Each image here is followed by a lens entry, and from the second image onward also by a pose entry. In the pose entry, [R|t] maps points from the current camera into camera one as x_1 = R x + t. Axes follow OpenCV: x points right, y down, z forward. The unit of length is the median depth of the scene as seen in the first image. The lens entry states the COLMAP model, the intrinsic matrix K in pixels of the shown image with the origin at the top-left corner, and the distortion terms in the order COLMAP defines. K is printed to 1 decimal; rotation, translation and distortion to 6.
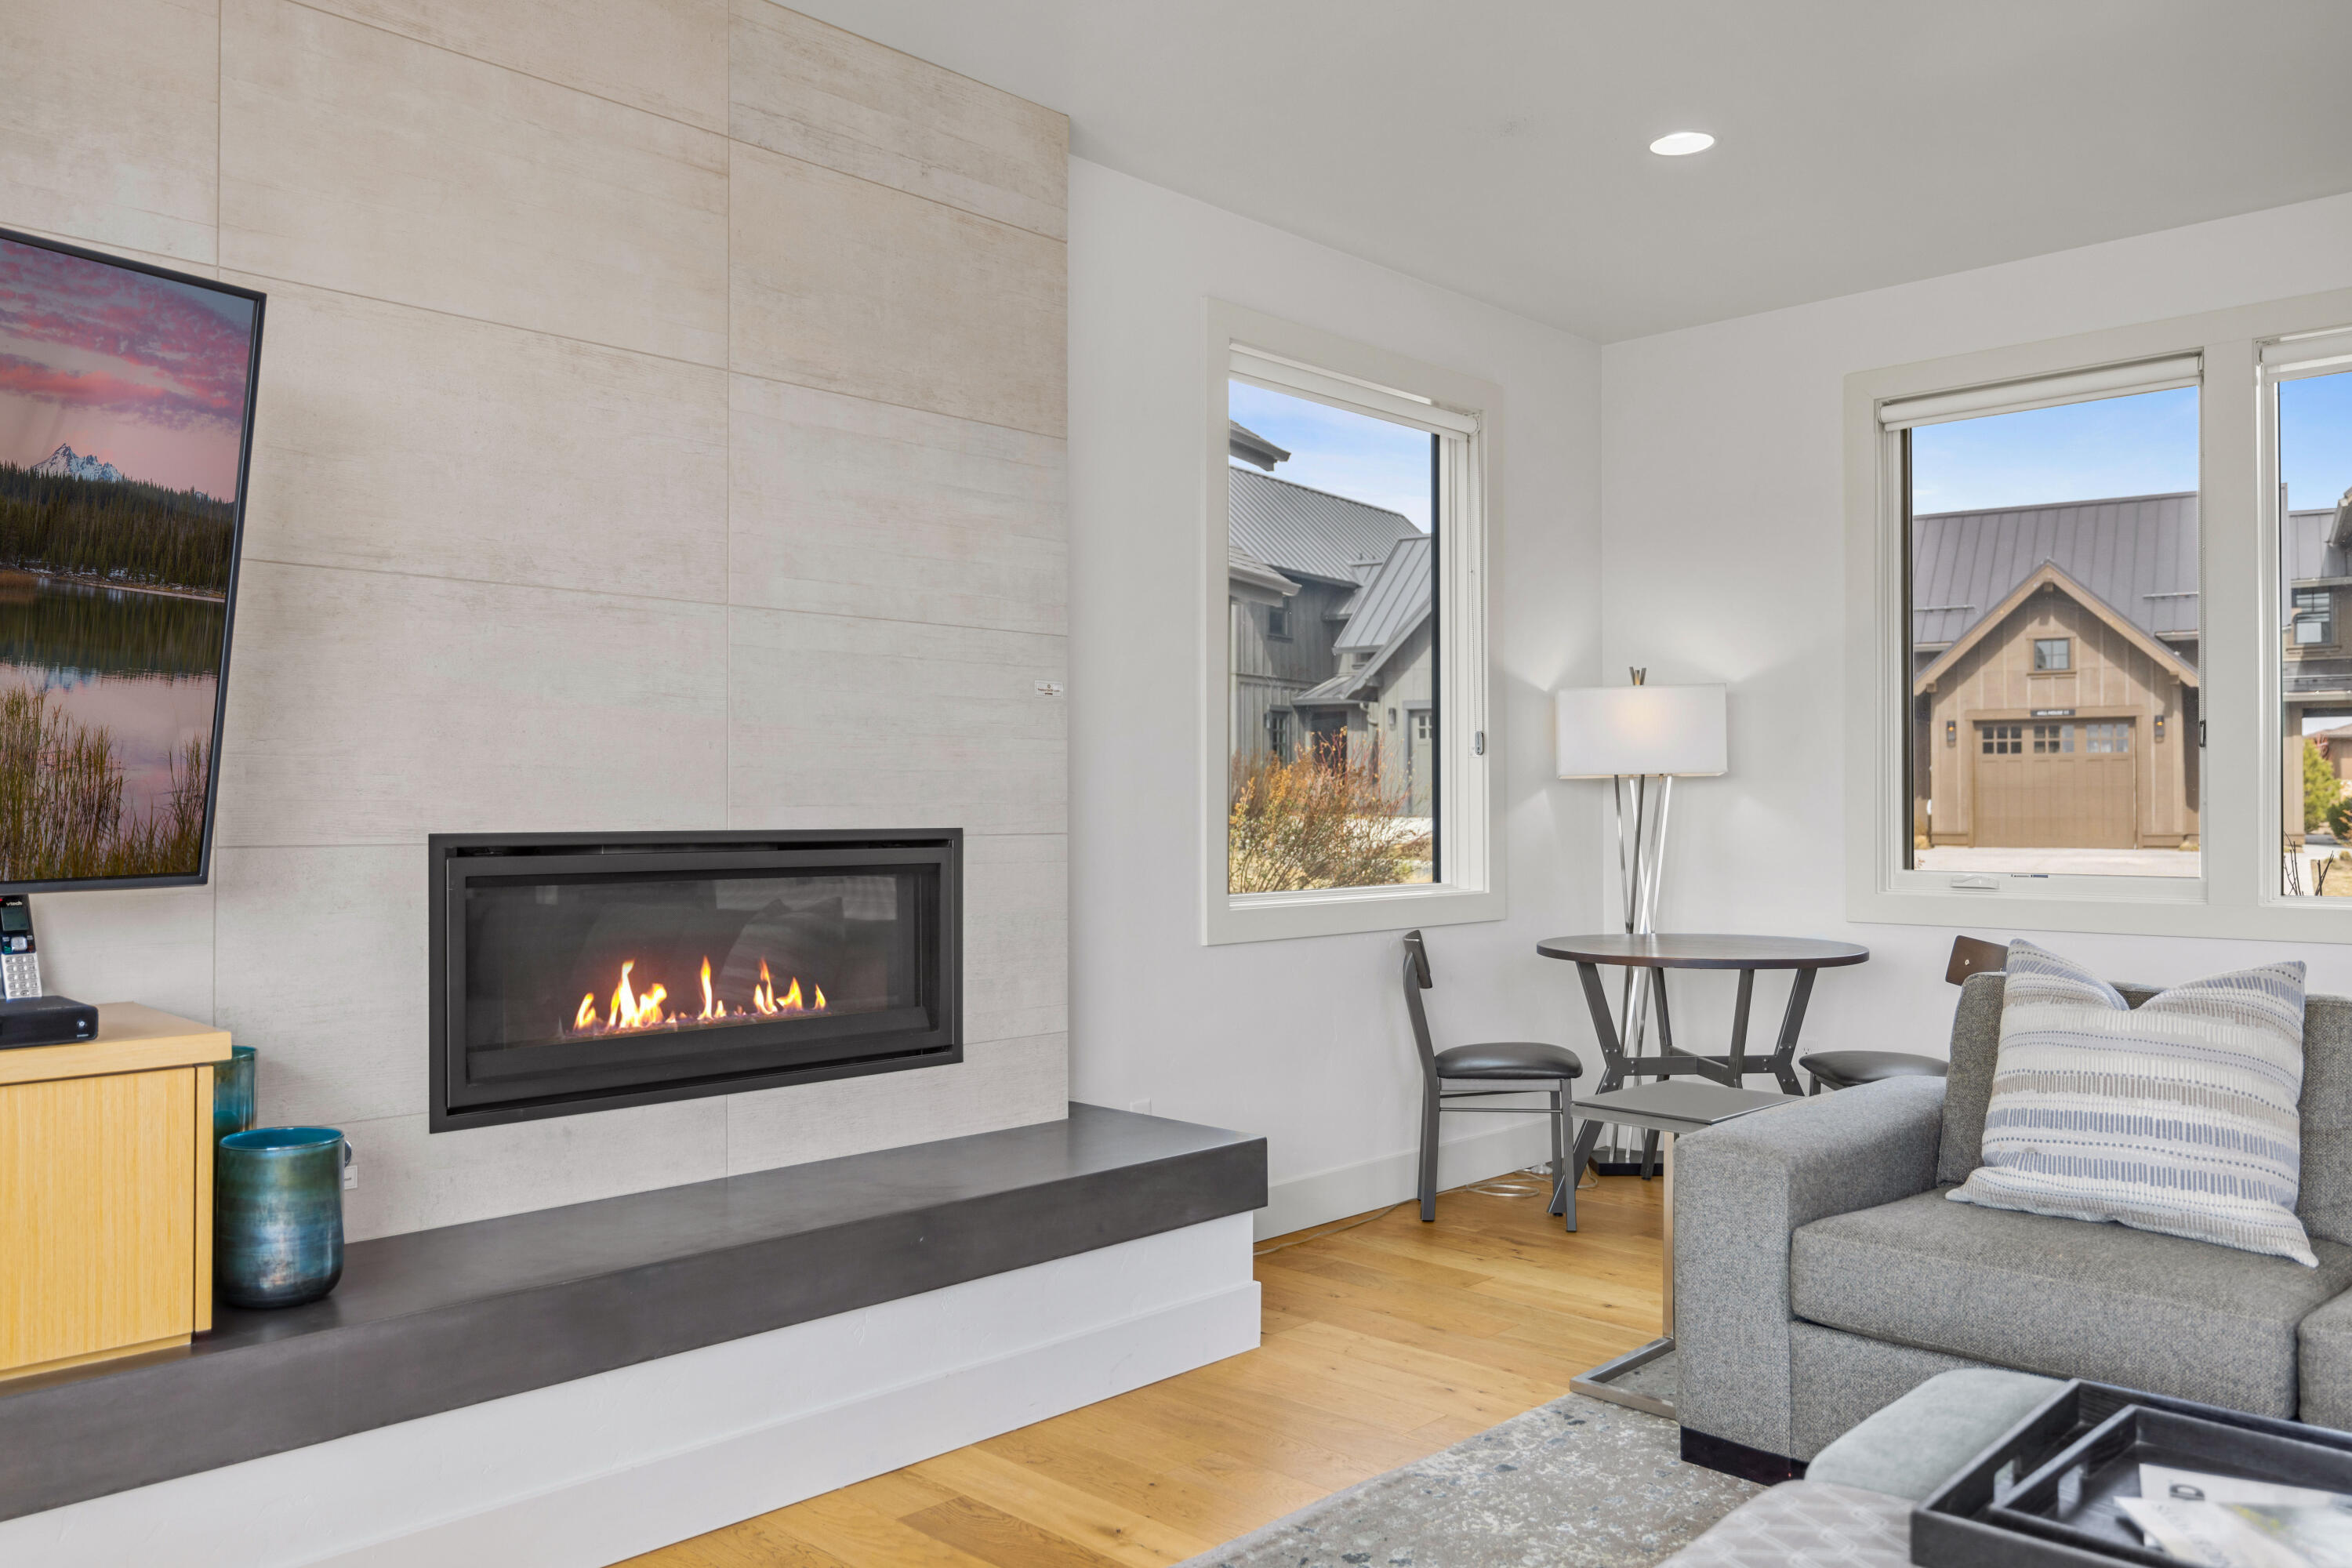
lens RADIAL K [[1751.2, 0, 1176.0], [0, 1751.2, 784.0], [0, 0, 1]] dist [-0.002026, -0.000187]
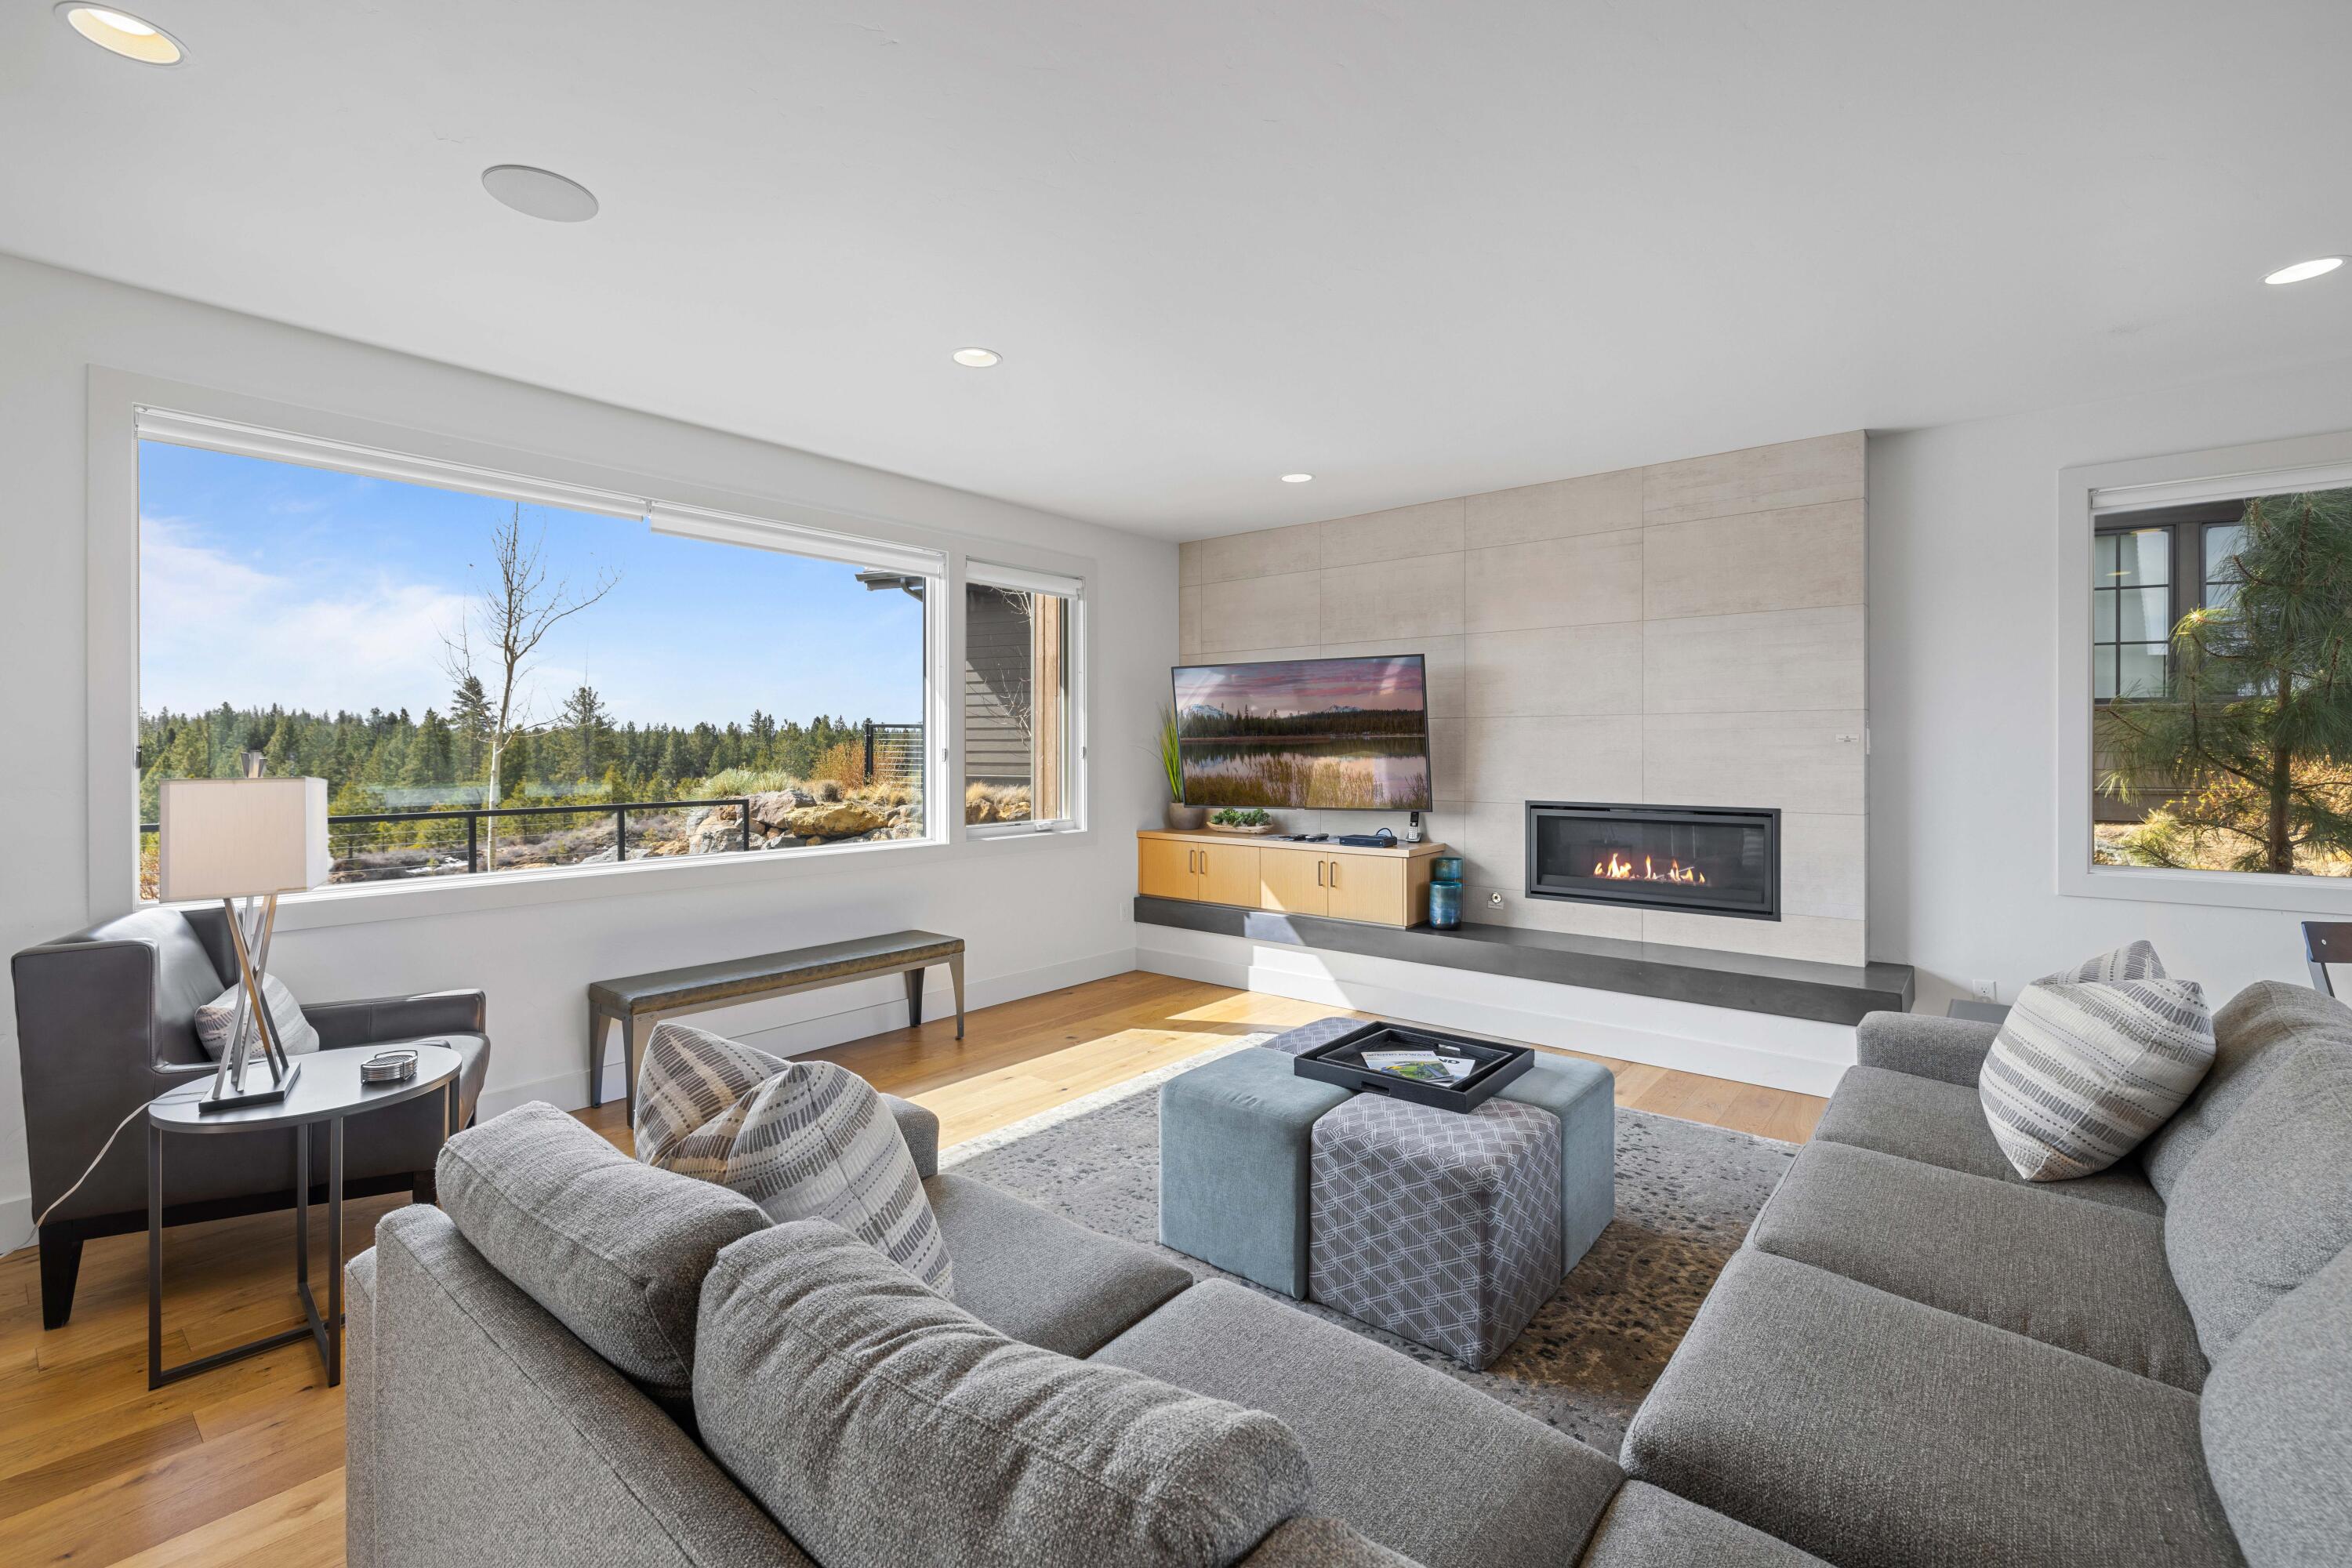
lens RADIAL K [[1021.7, 0, 1172.7], [0, 1021.7, 748.0], [0, 0, 1]] dist [0.001848, 0.000156]
pose [[0.075926, -0.000907, -0.997113, 1.132806], [0.012391, 0.999923, 0.000034, -0.061200], [0.997036, -0.012358, 0.075931, 0.211705]]
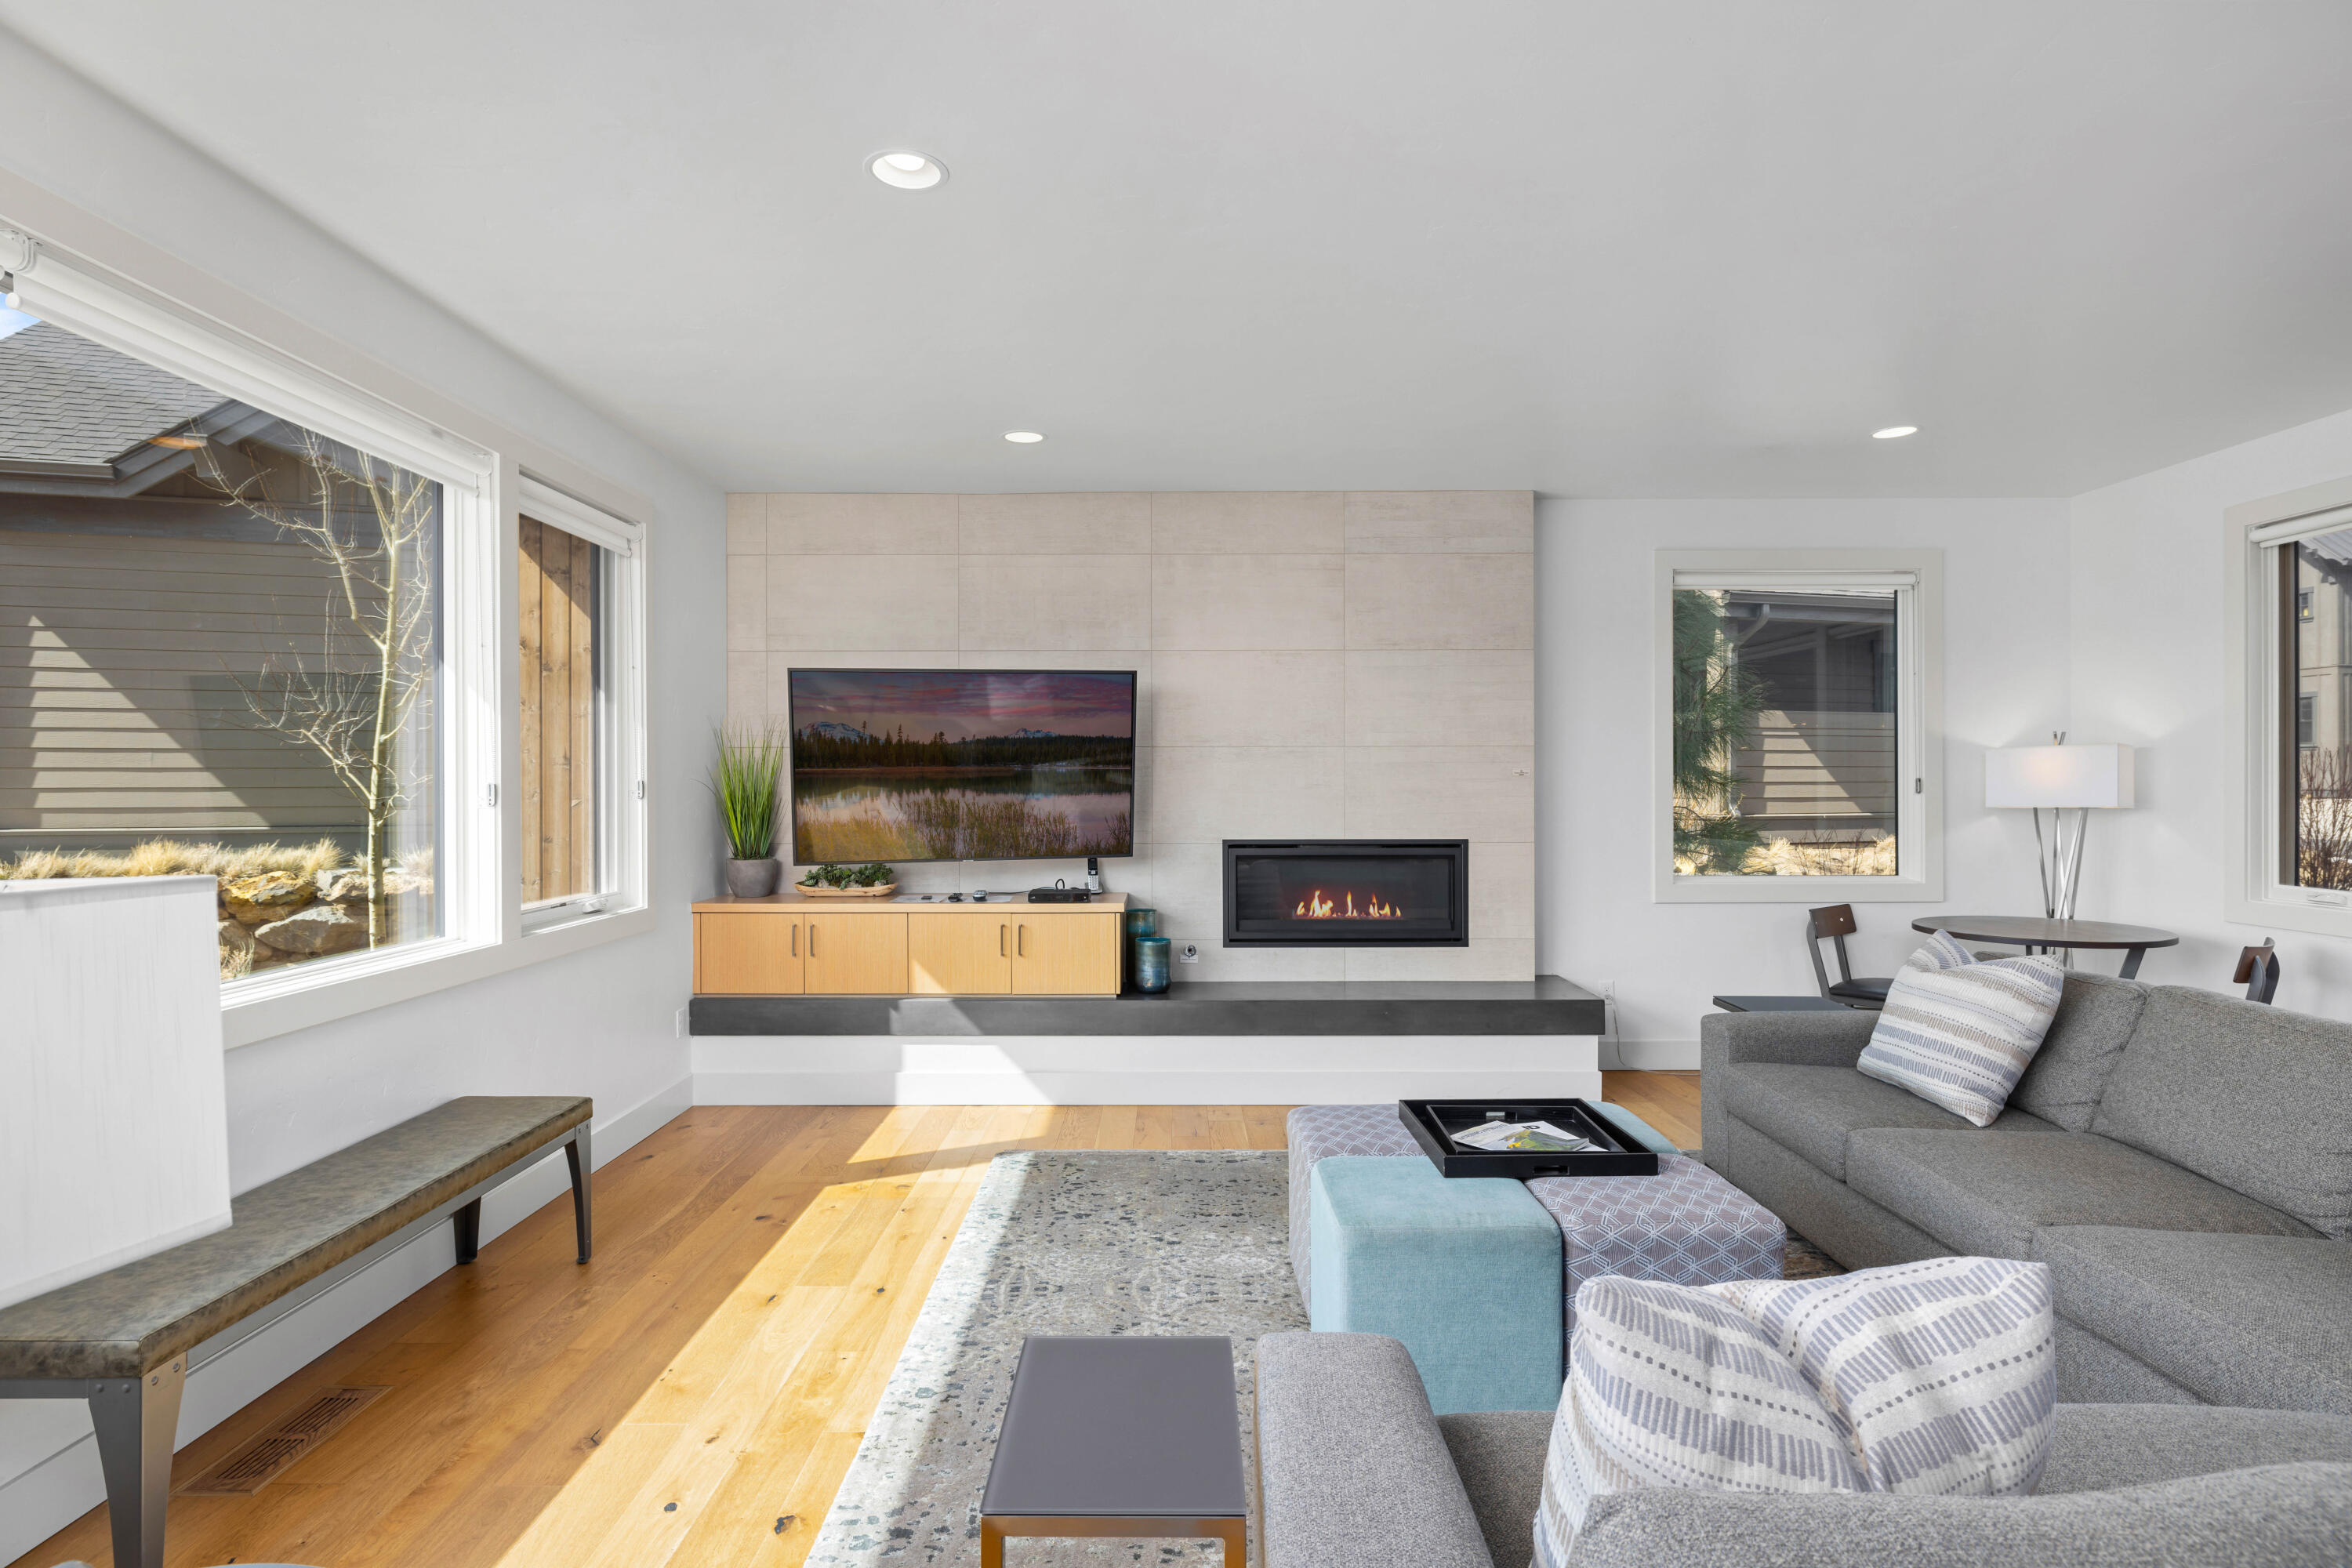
lens RADIAL K [[1192.8, 0, 1176.0], [0, 1192.8, 784.0], [0, 0, 1]] dist [-0.000508, -0.000137]
pose [[0.693290, -0.000491, -0.720659, 0.762371], [0.011150, 0.999887, 0.010046, -0.068368], [0.720573, -0.015000, 0.693217, -0.313623]]
